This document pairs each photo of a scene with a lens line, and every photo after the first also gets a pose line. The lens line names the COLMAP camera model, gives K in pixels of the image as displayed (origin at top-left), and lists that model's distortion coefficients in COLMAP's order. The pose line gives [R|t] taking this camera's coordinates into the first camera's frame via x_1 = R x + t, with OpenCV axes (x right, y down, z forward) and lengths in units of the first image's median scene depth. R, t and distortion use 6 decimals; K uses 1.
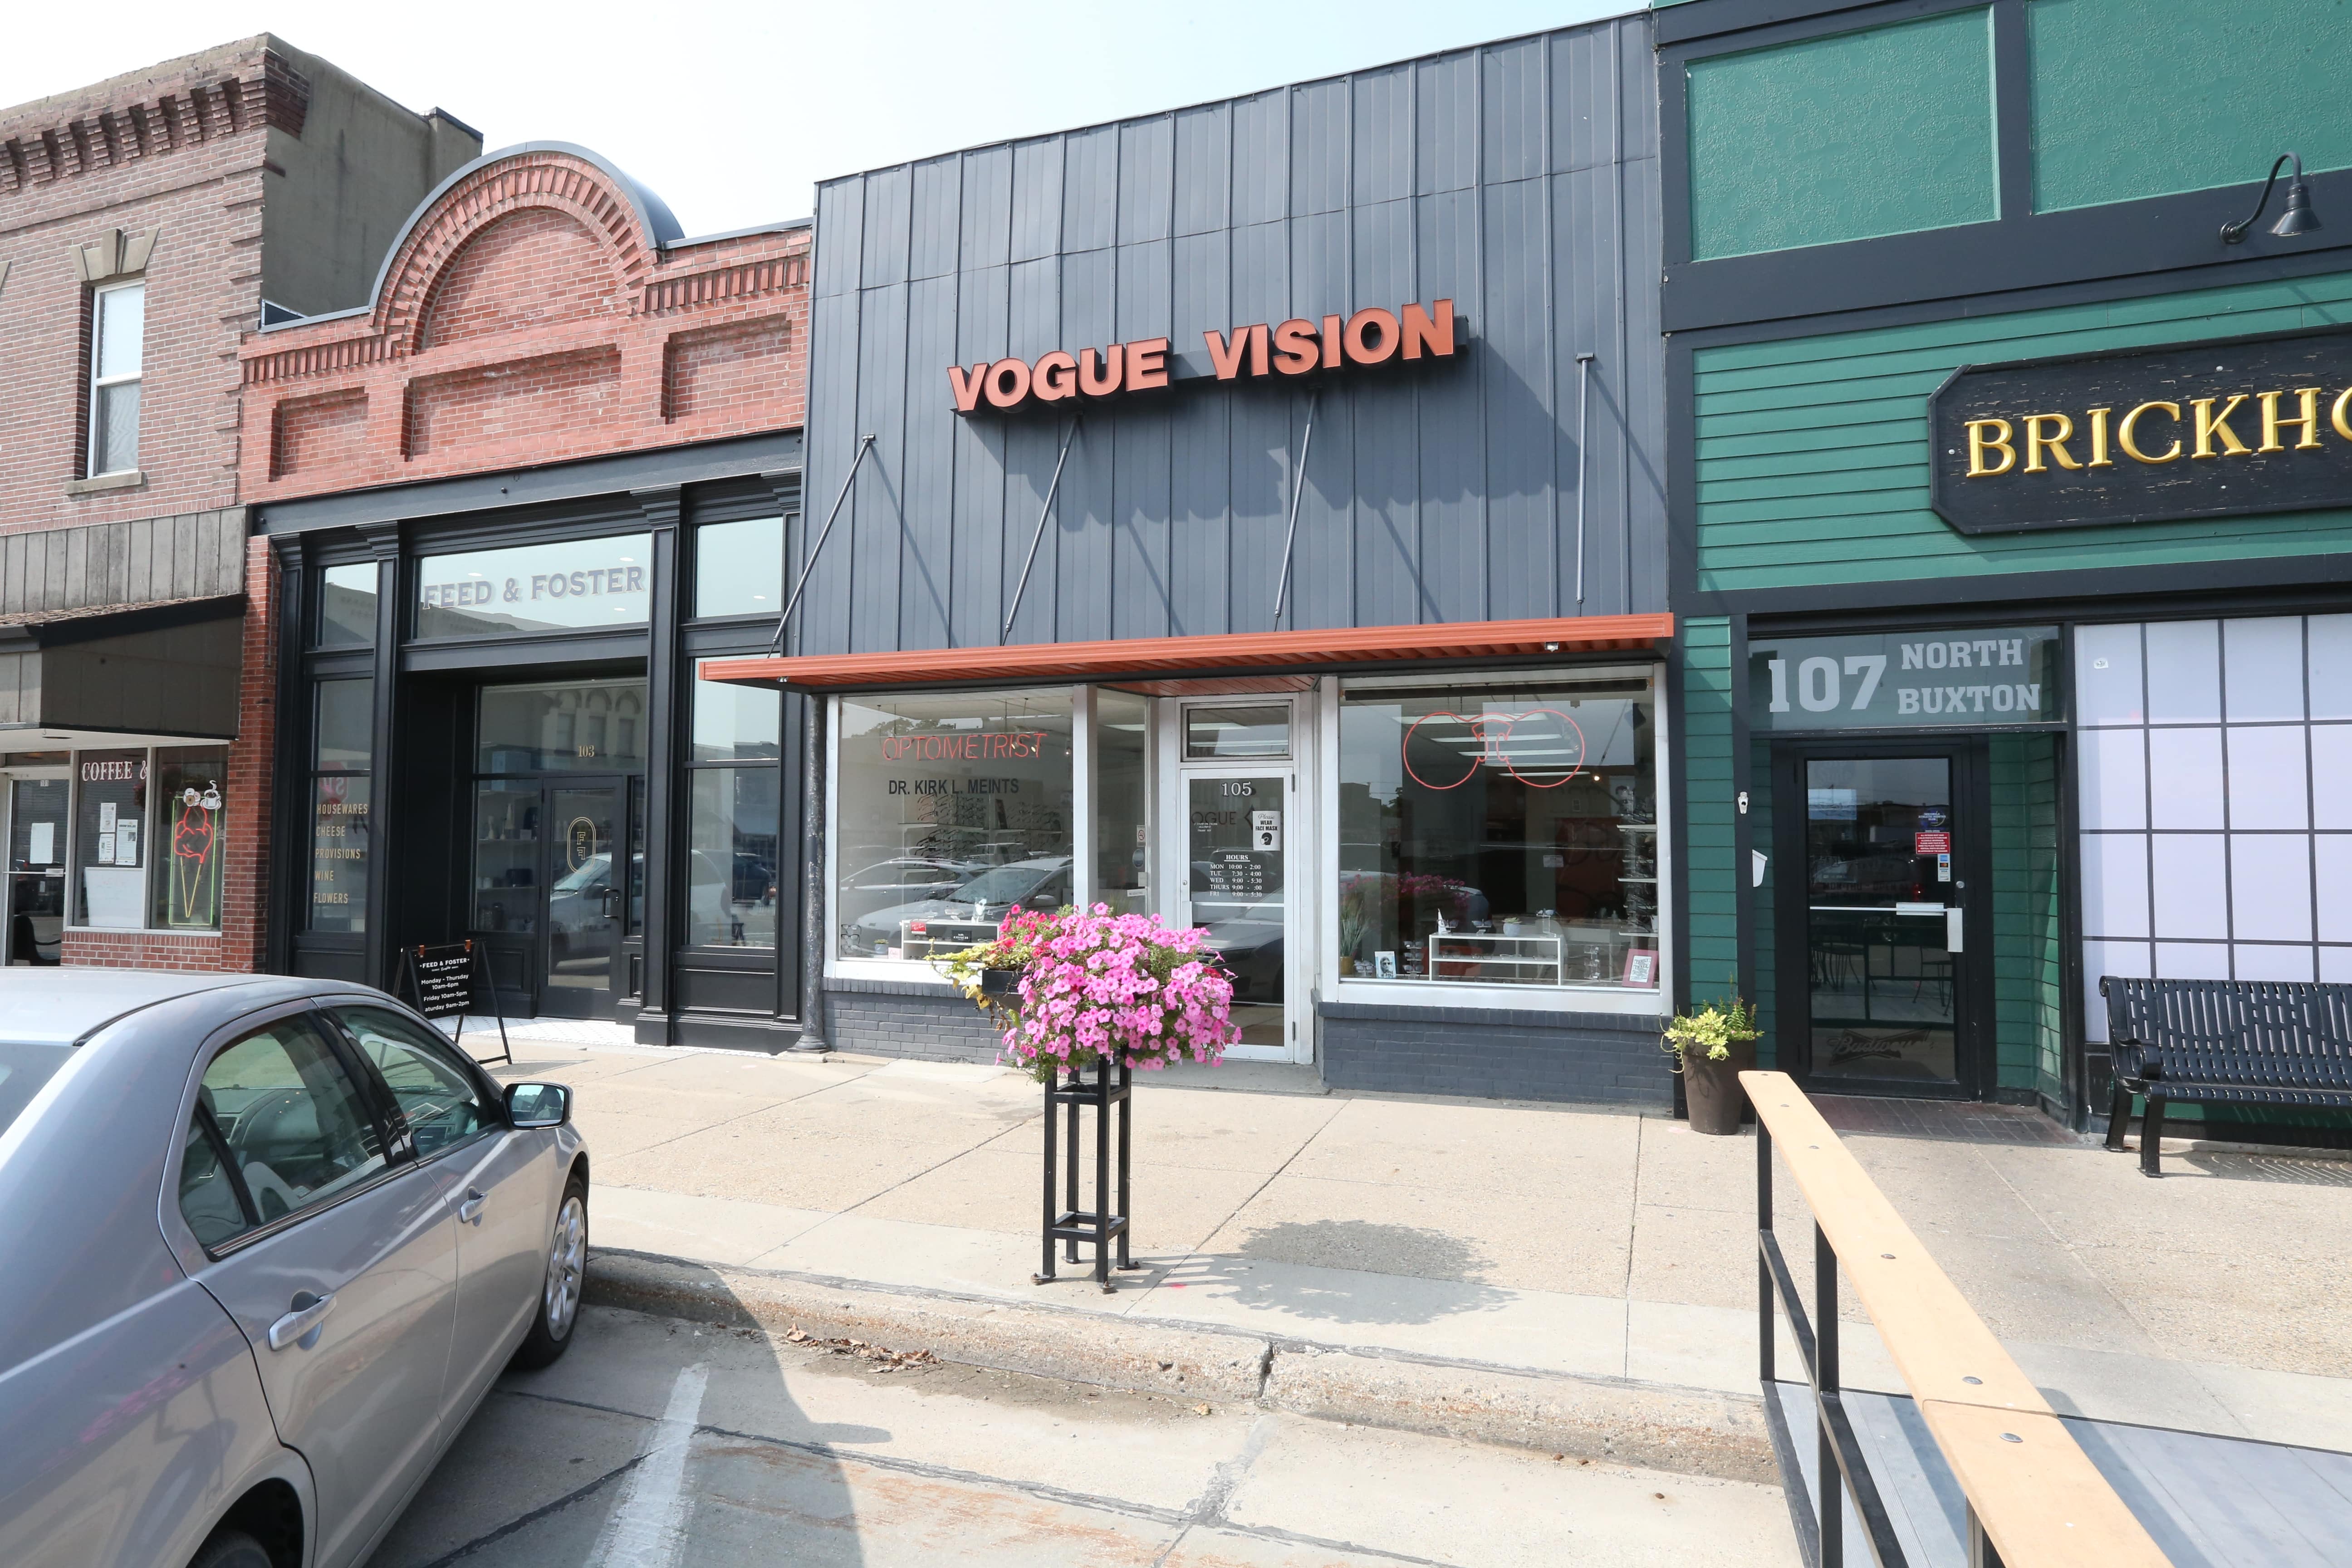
lens RADIAL K [[1298.7, 0, 1176.0], [0, 1298.7, 784.0], [0, 0, 1]] dist [-0.040381, 0.031381]
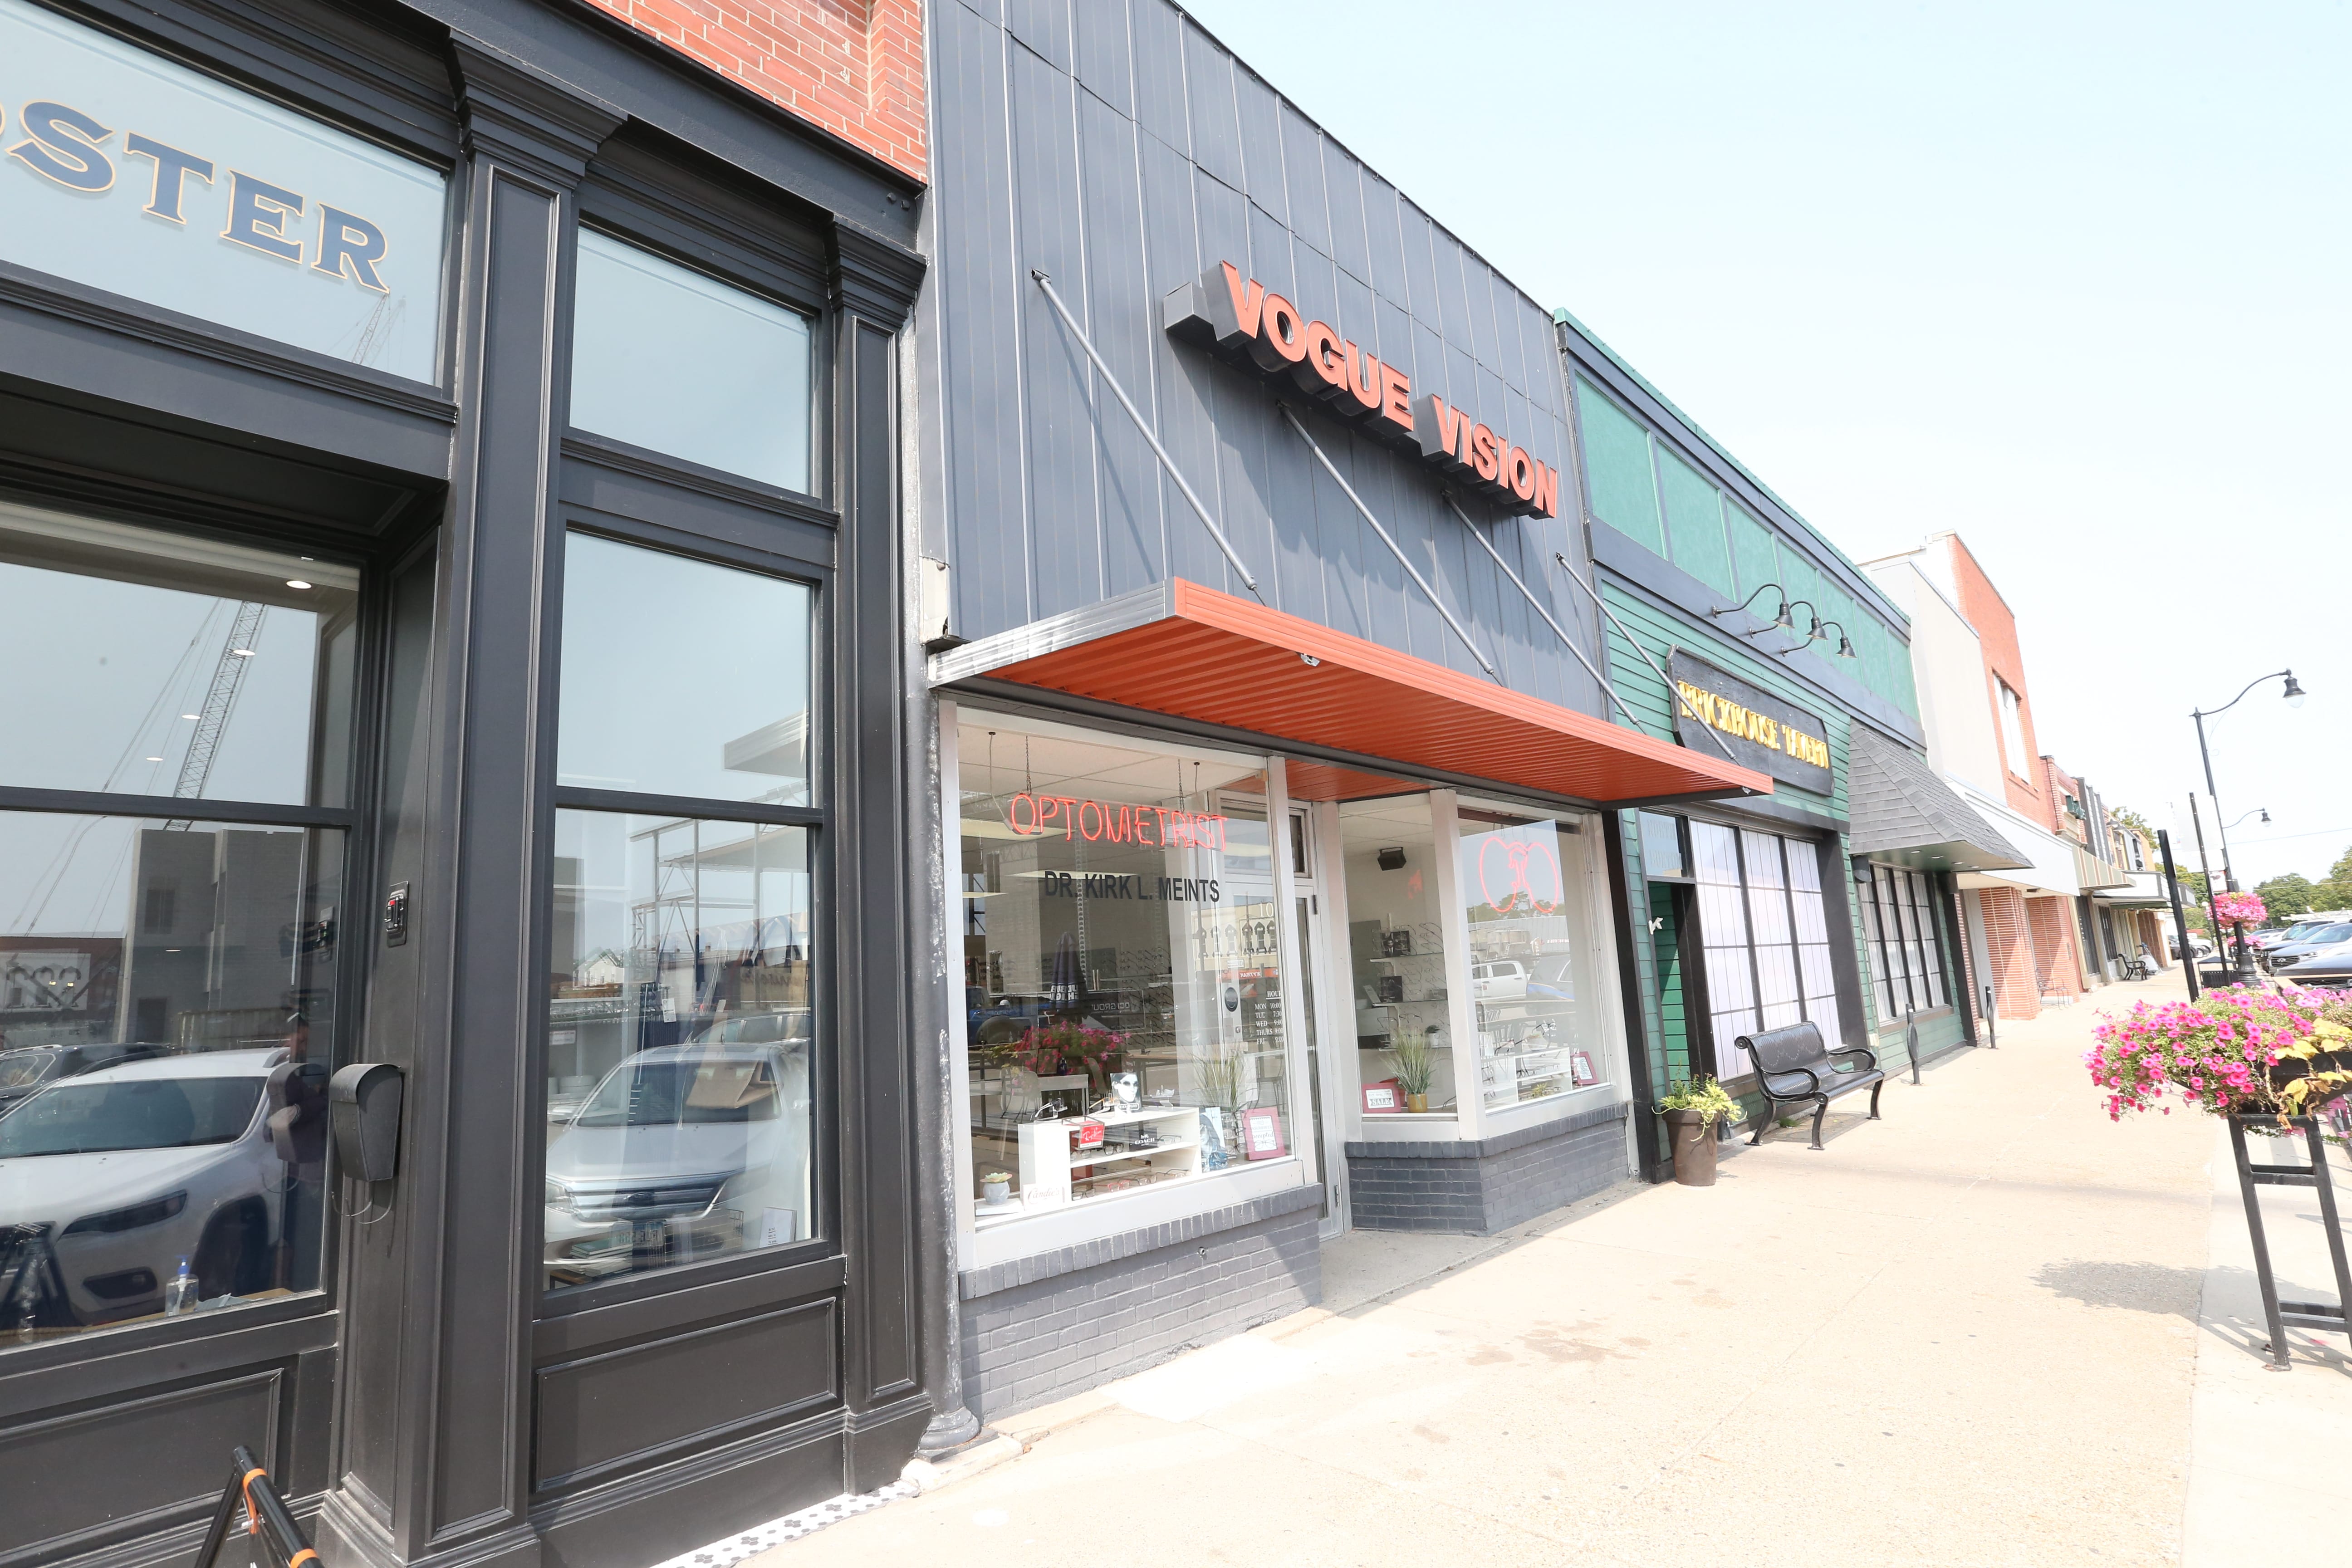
lens RADIAL K [[1184.7, 0, 1165.9], [0, 1184.7, 793.7], [0, 0, 1]] dist [-0.053206, 0.025388]
pose [[0.392563, 0.128052, 0.910767, -0.736581], [0.004418, 0.989986, -0.141095, 0.040251], [-0.919714, 0.059412, 0.388066, 0.840032]]
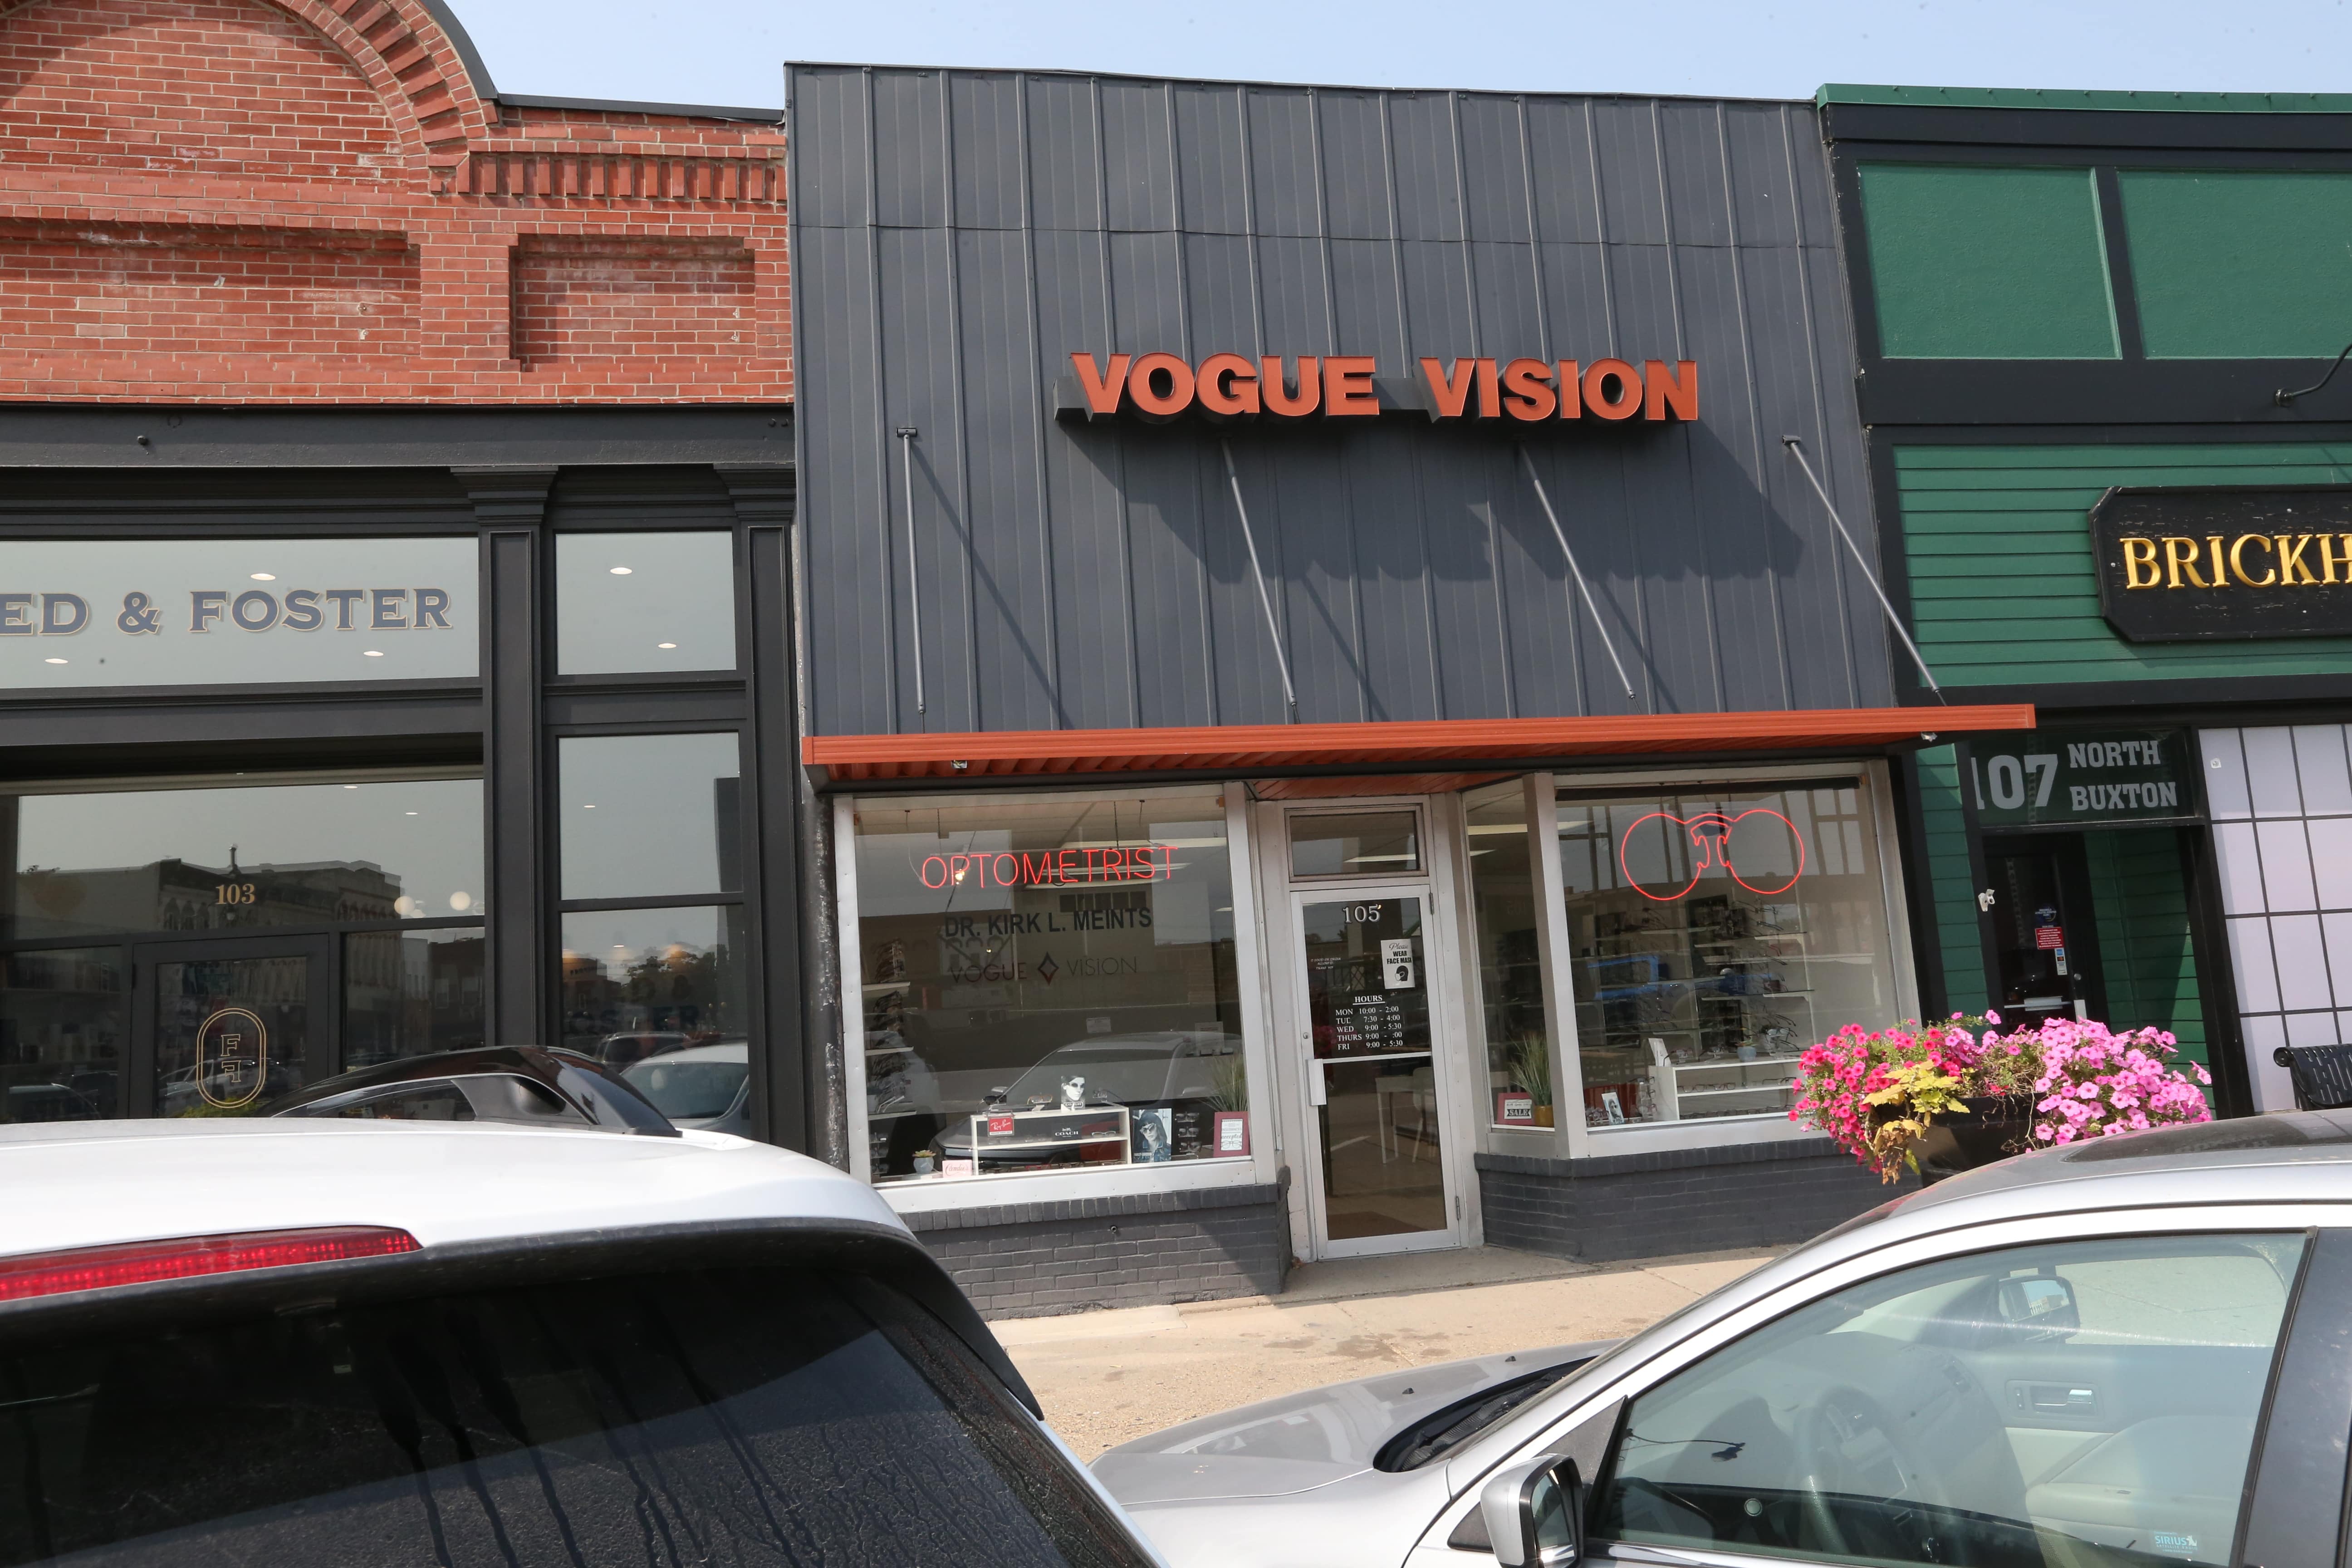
lens RADIAL K [[1634.9, 0, 1176.0], [0, 1634.9, 784.0], [0, 0, 1]] dist [-0.026765, 0.067025]
pose [[0.865083, 0.009626, 0.501536, -0.616778], [0.039871, 0.995333, -0.087876, 0.009316], [-0.500041, 0.096017, 0.860662, 0.194232]]
